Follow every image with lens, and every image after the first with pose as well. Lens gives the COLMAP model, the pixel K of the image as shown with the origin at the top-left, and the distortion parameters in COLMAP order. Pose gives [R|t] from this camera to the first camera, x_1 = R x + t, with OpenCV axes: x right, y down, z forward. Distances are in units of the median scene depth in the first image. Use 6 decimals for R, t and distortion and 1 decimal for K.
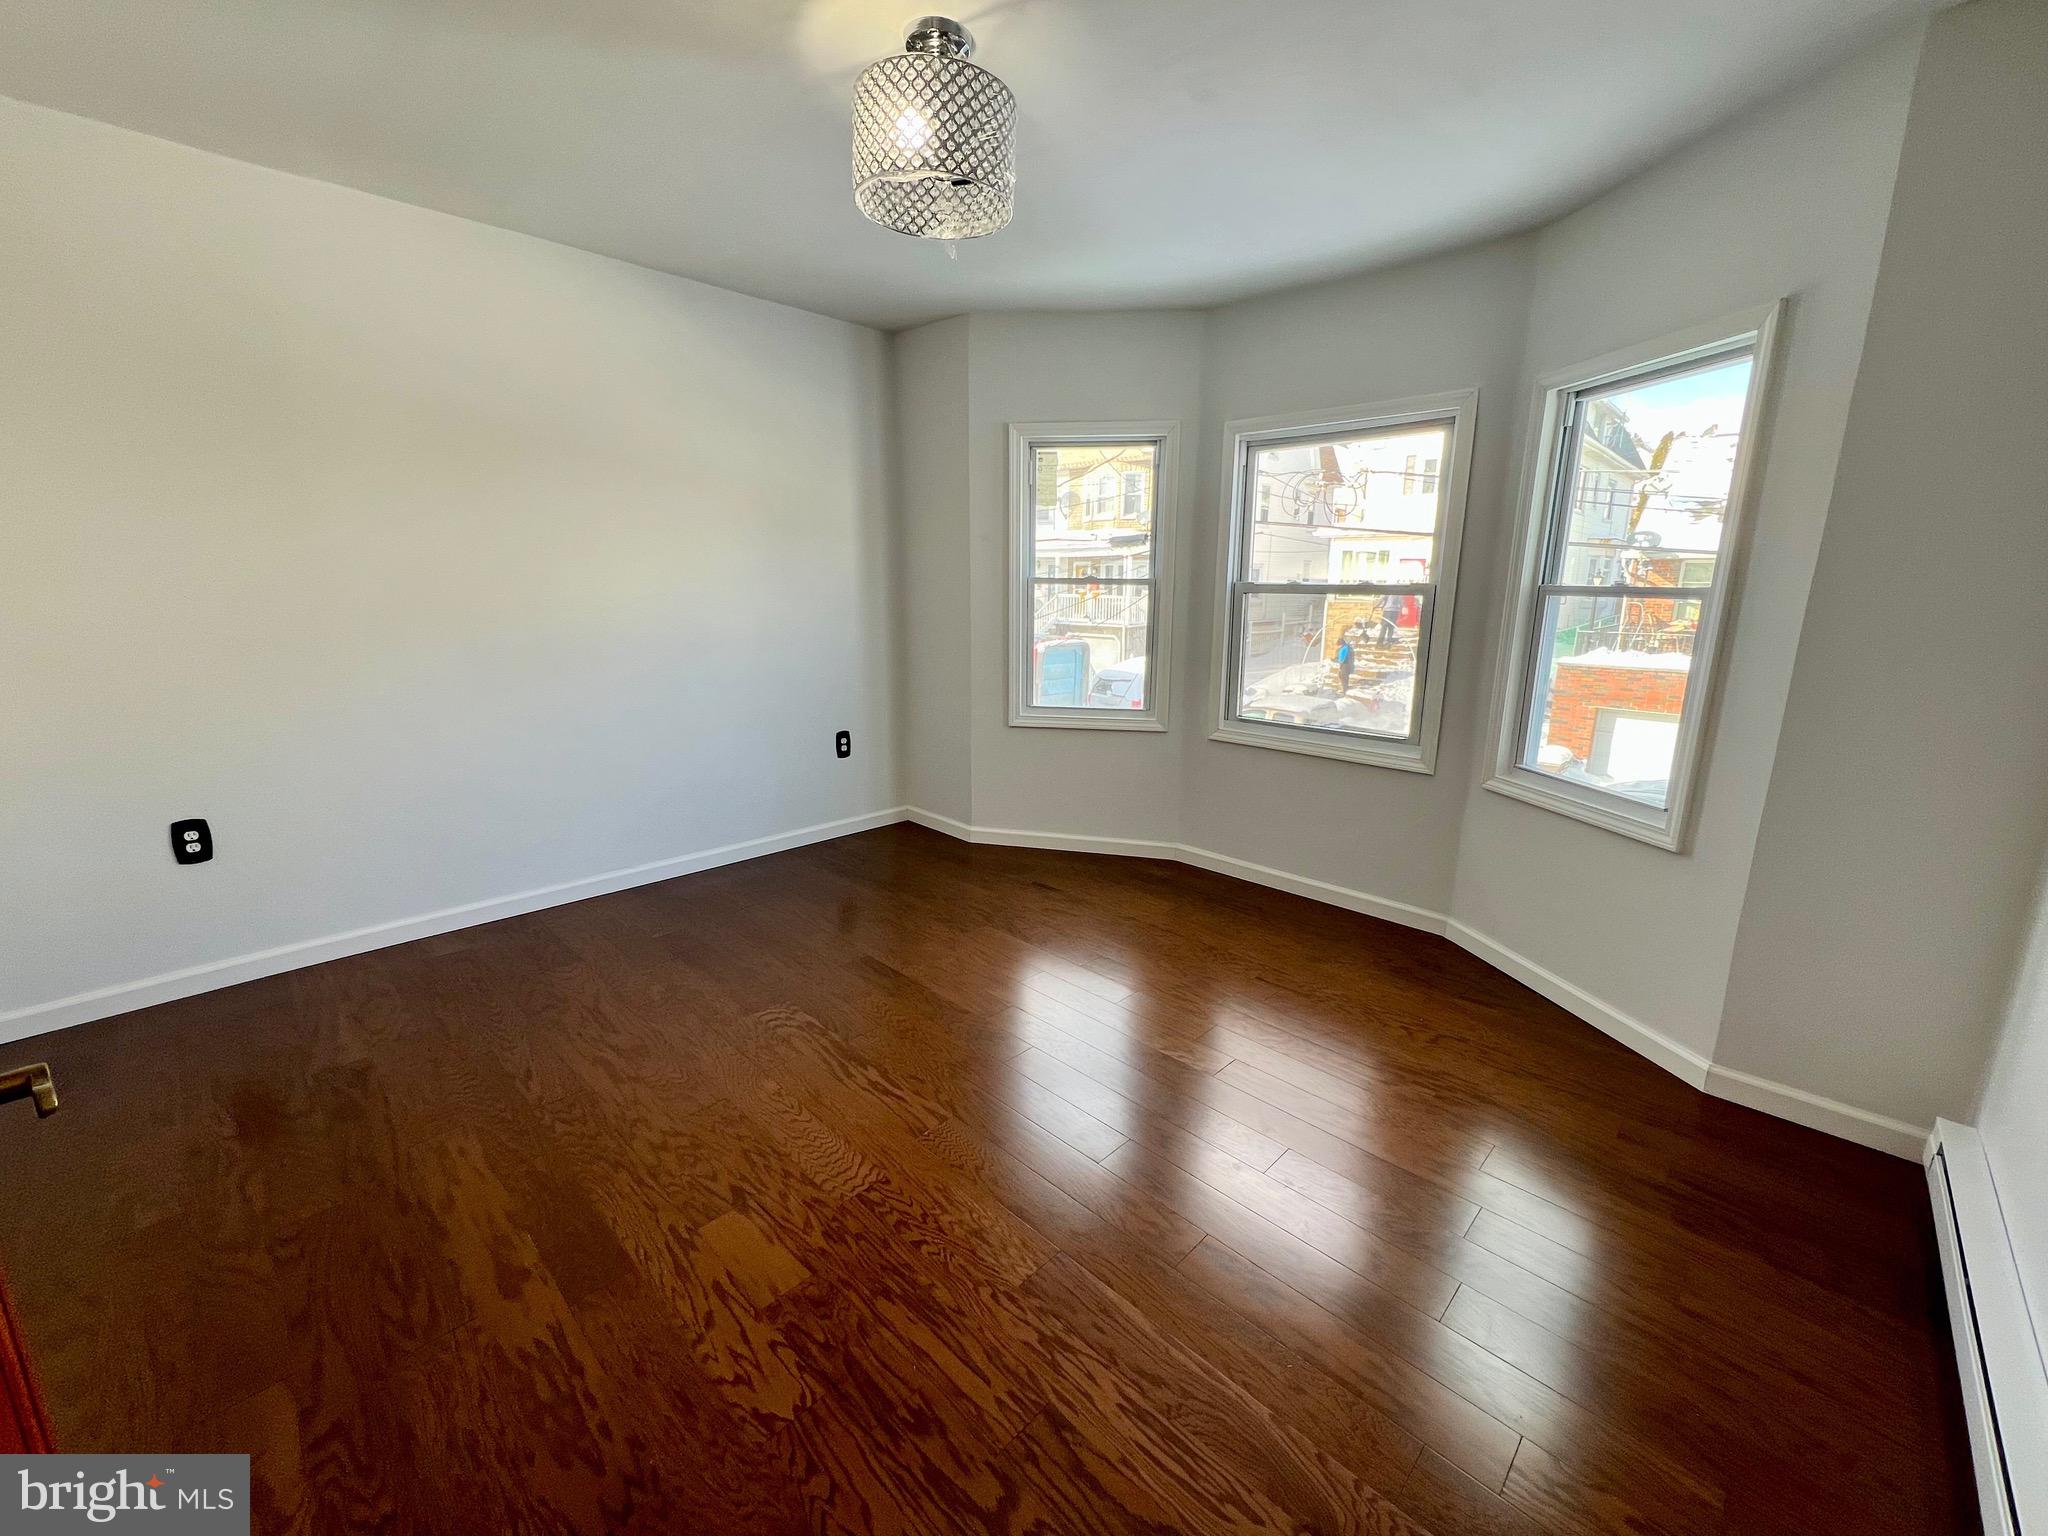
lens RADIAL K [[825.2, 0, 1024.0], [0, 825.2, 768.0], [0, 0, 1]] dist [0.001759, 0.000126]
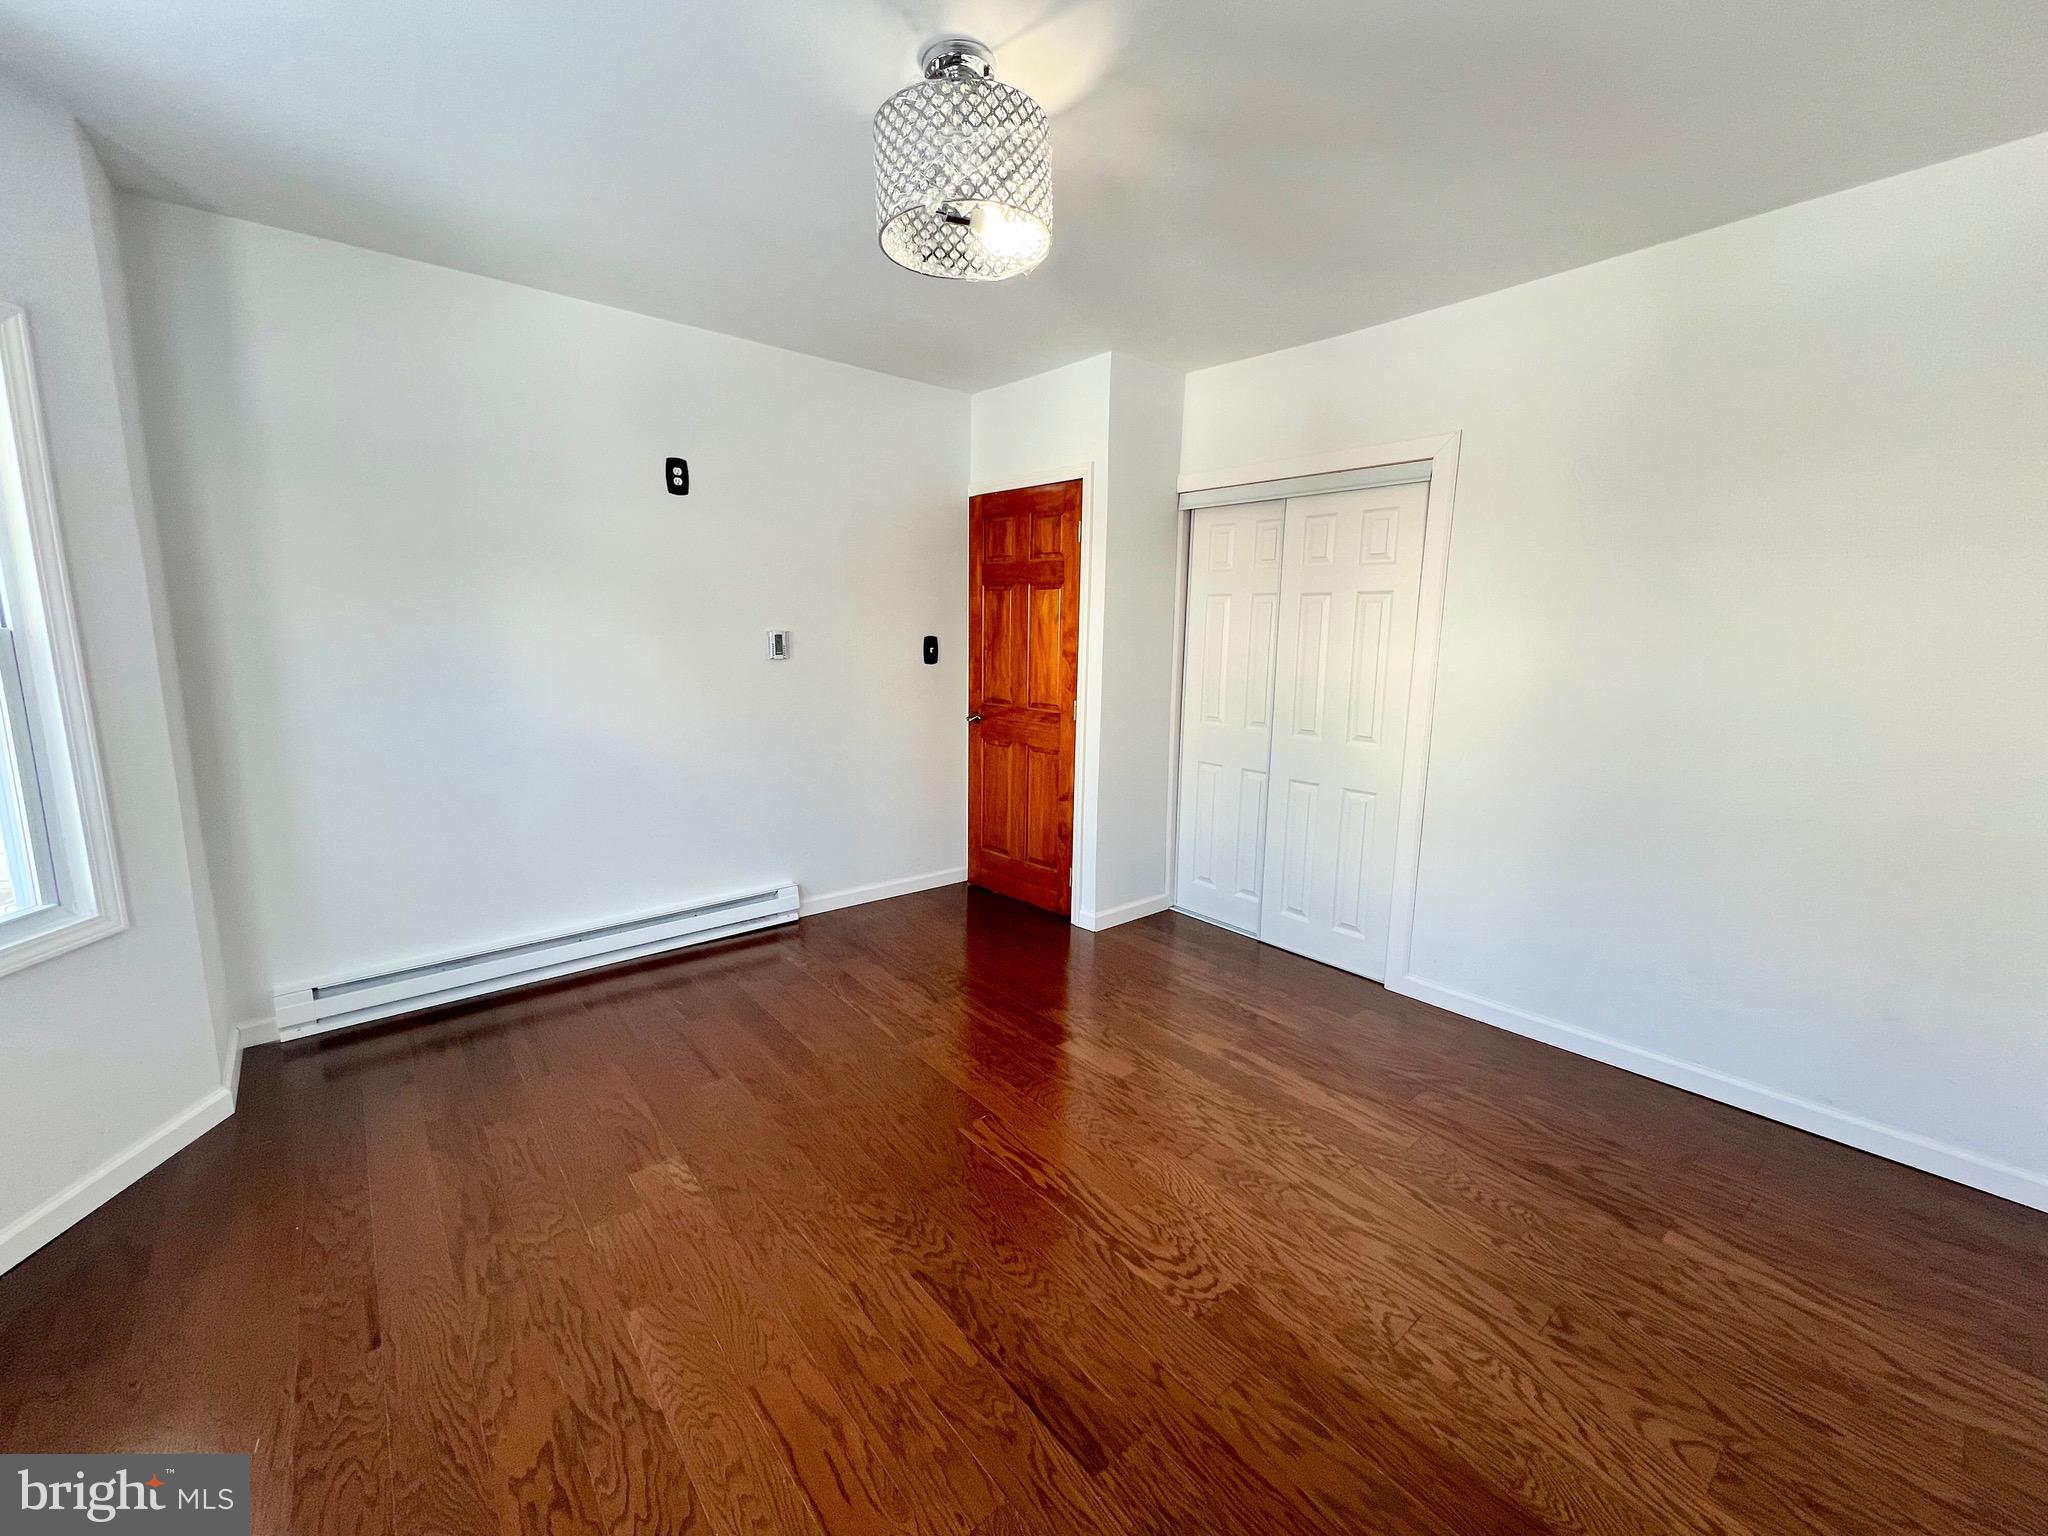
lens RADIAL K [[825.2, 0, 1024.0], [0, 825.2, 768.0], [0, 0, 1]] dist [0.001759, 0.000126]
pose [[-0.994419, -0.045042, 0.095408, -0.207821], [-0.004296, 0.920827, 0.389947, -0.356760], [-0.105418, 0.387361, -0.915881, 1.479964]]
